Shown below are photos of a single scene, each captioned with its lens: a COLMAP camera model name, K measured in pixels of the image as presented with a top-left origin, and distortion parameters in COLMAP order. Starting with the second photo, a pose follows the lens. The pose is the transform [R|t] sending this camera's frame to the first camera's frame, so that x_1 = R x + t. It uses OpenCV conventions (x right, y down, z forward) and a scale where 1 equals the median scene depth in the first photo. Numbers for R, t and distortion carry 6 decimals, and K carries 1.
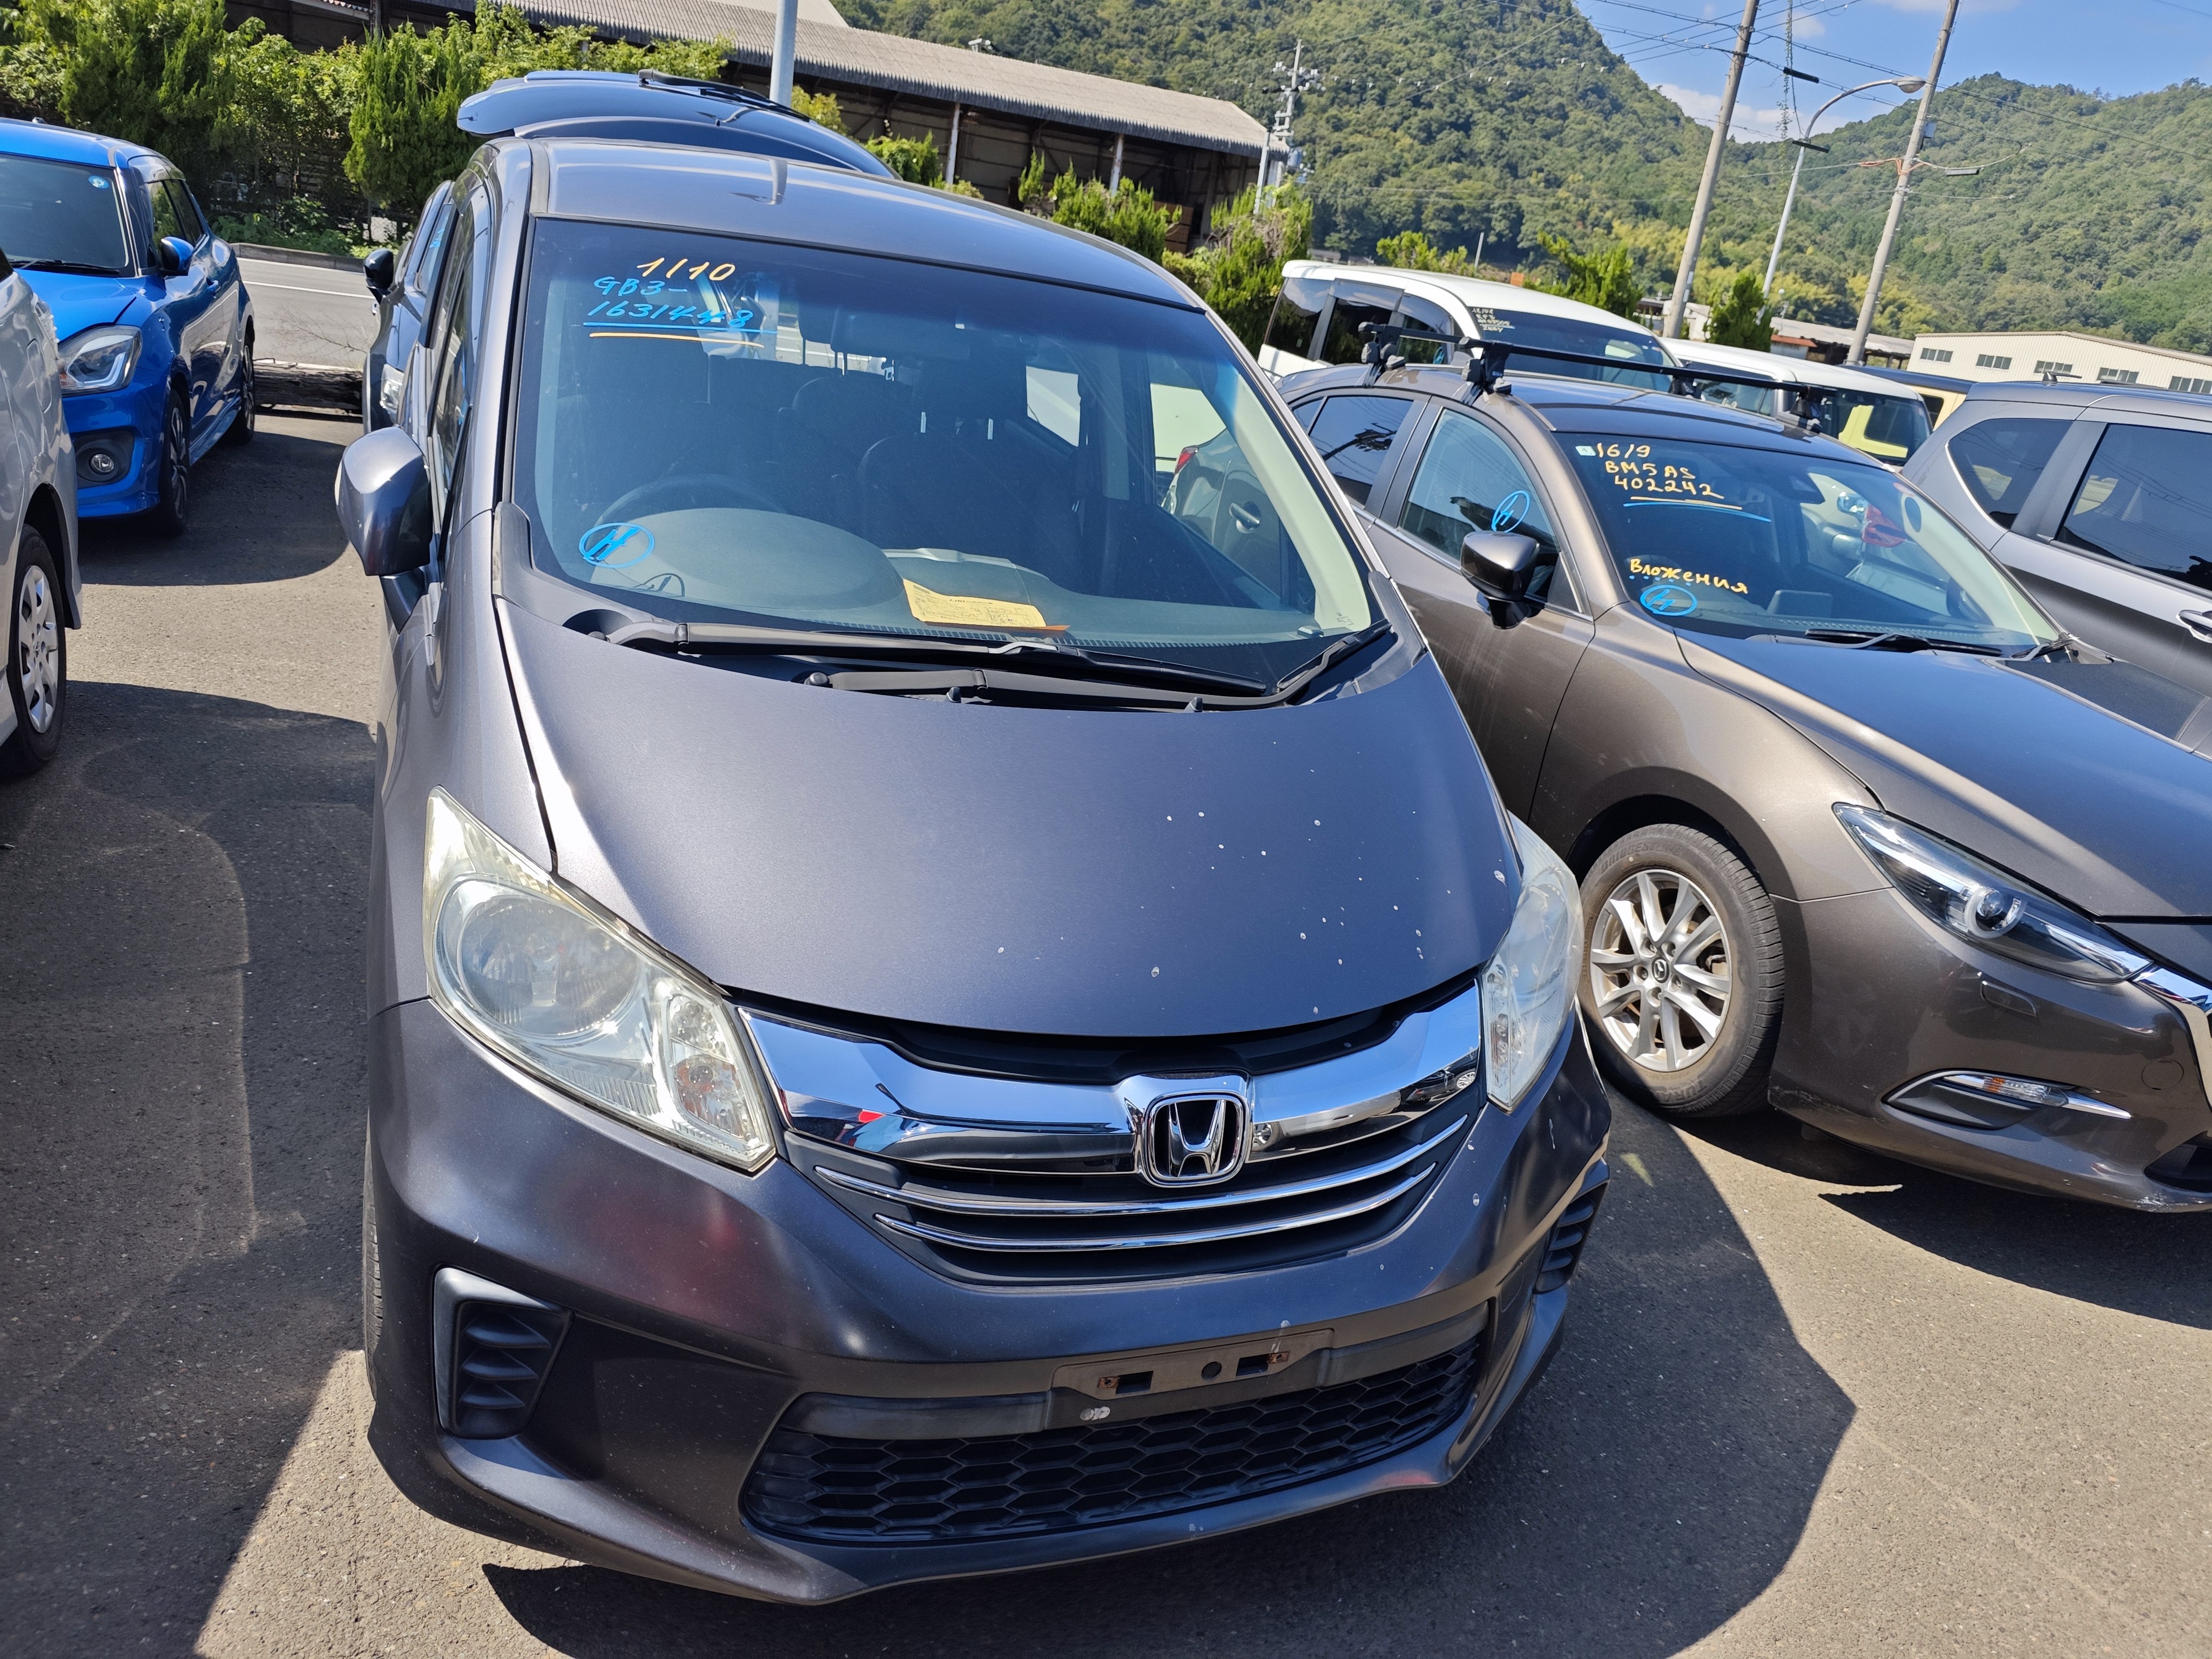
lens RADIAL K [[1718.1, 0, 1106.0], [0, 1718.1, 829.5], [0, 0, 1]] dist [0.013284, -0.024874]
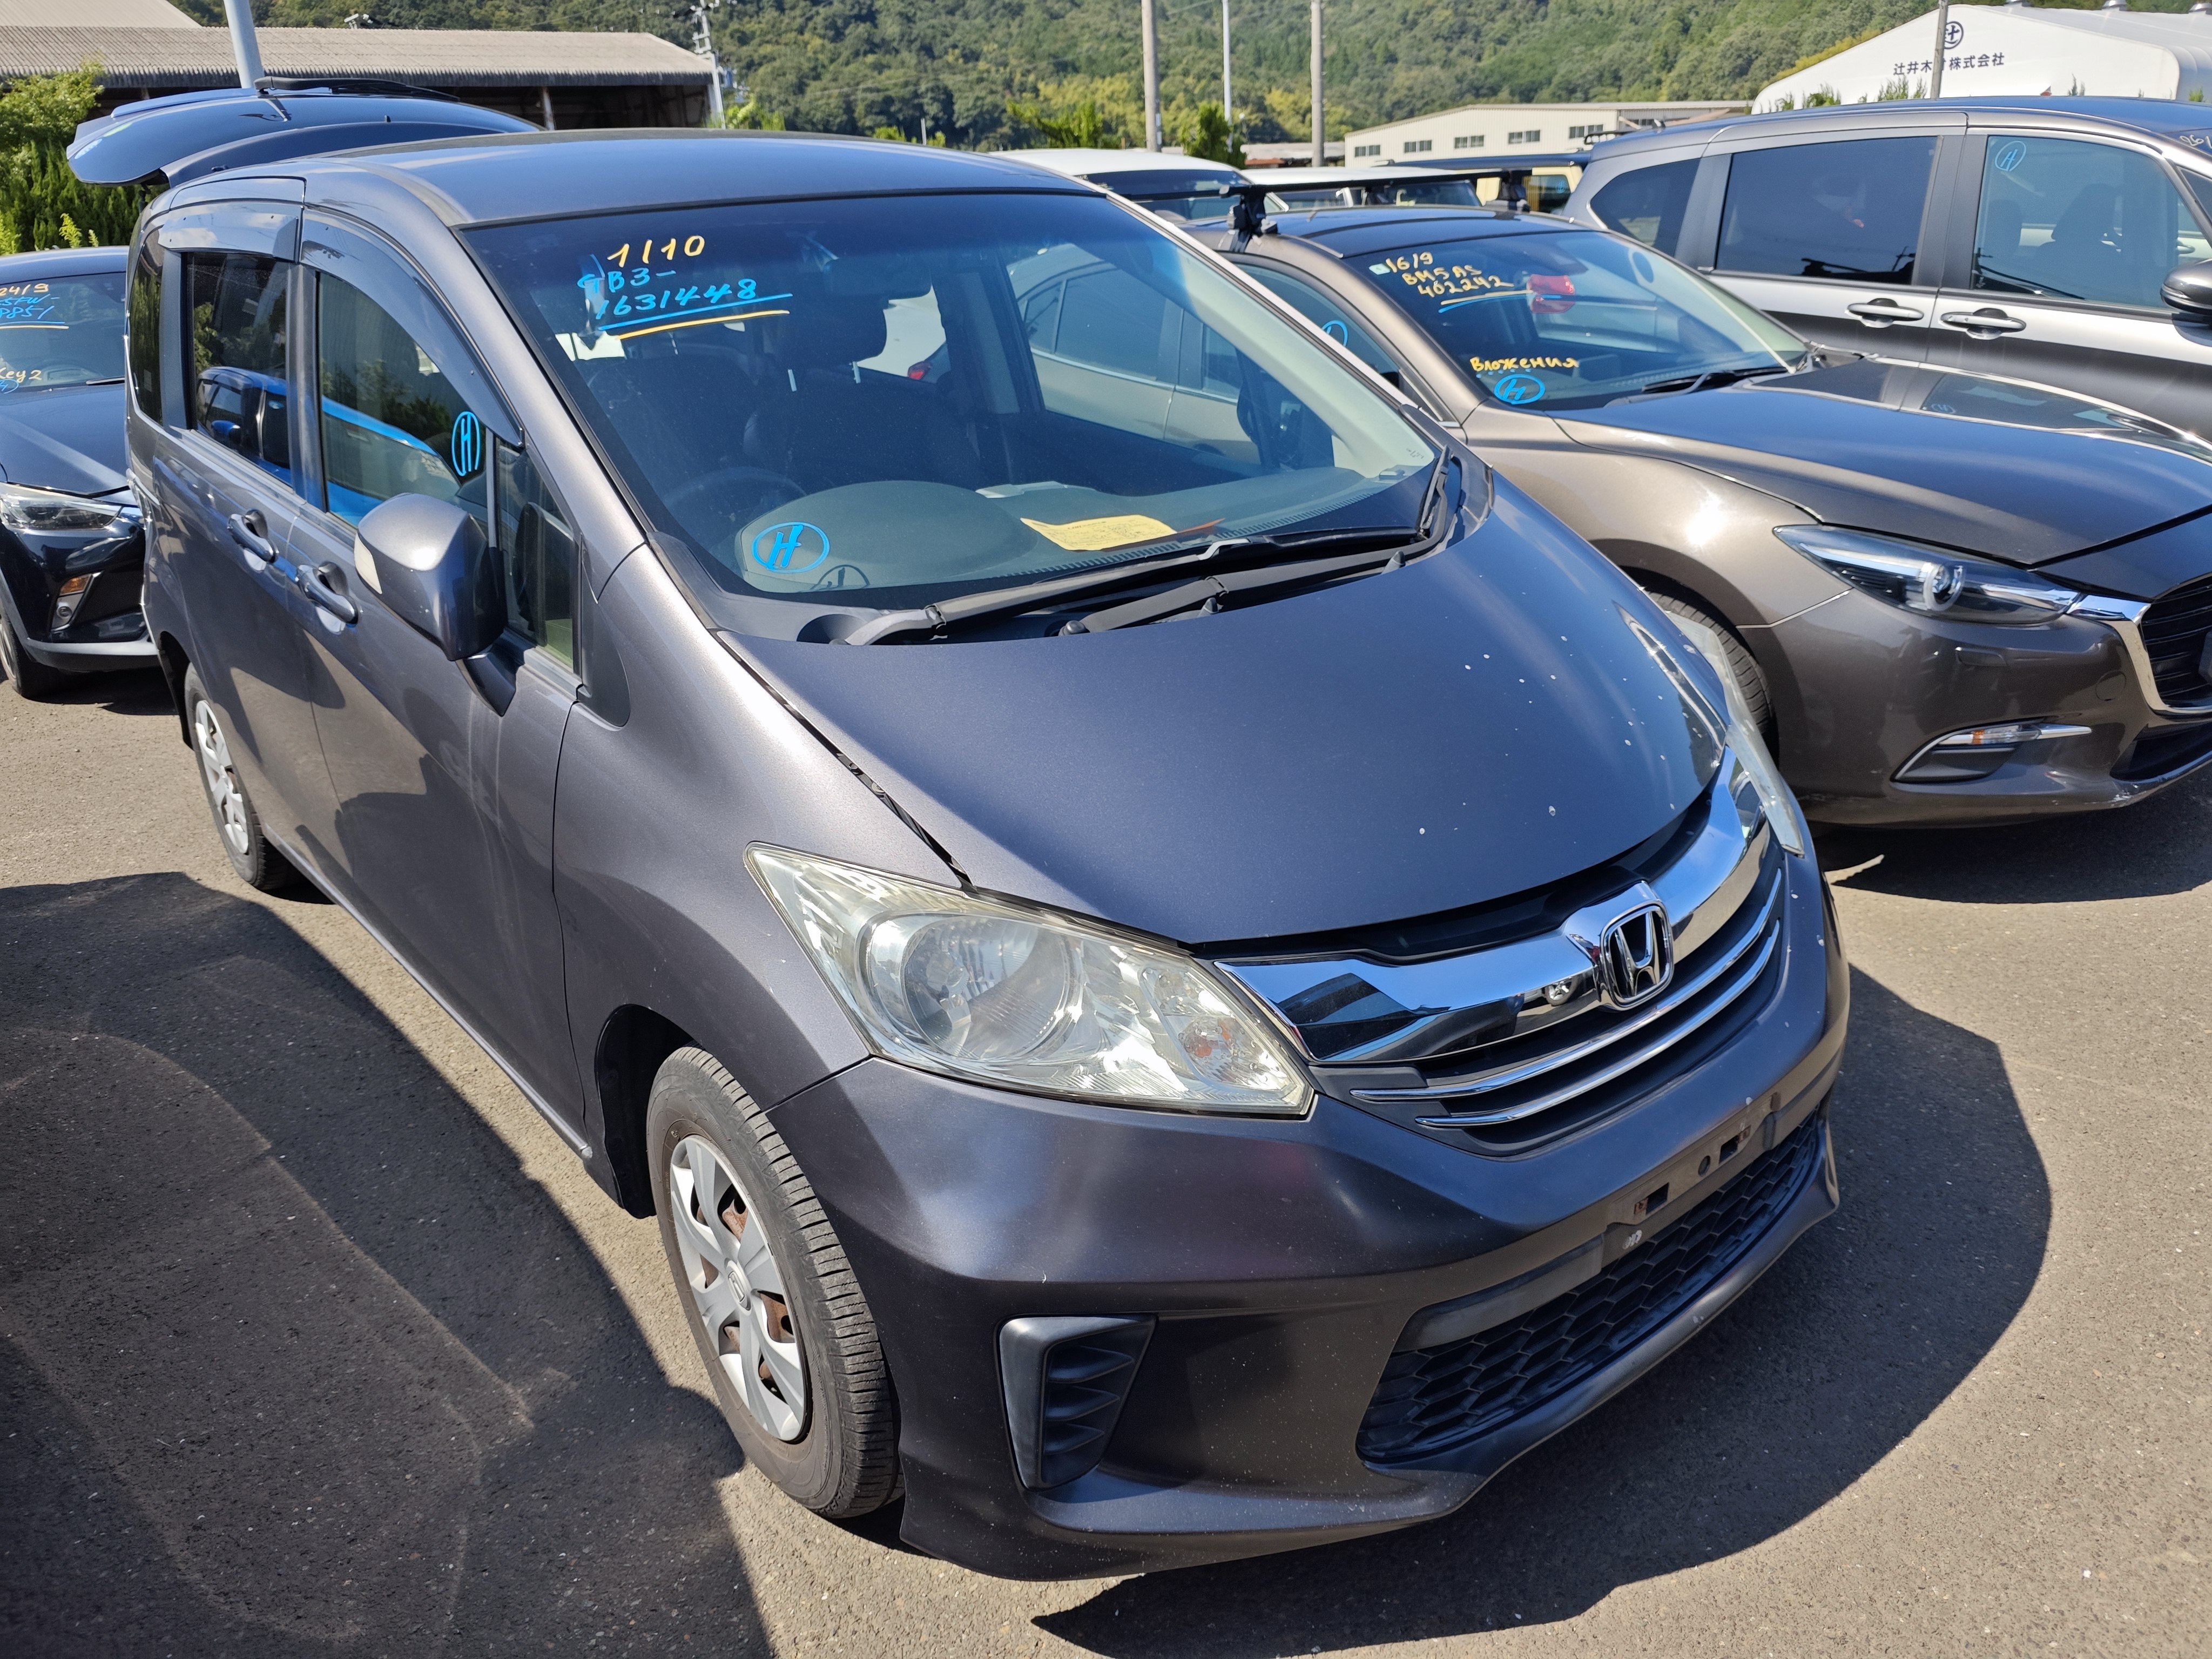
lens RADIAL K [[1718.1, 0, 1106.0], [0, 1718.1, 829.5], [0, 0, 1]] dist [0.013284, -0.024874]
pose [[0.934221, -0.282608, 0.217634, -0.191591], [0.271989, 0.959139, 0.077941, -0.024325], [-0.230768, -0.013621, 0.972914, 0.036176]]
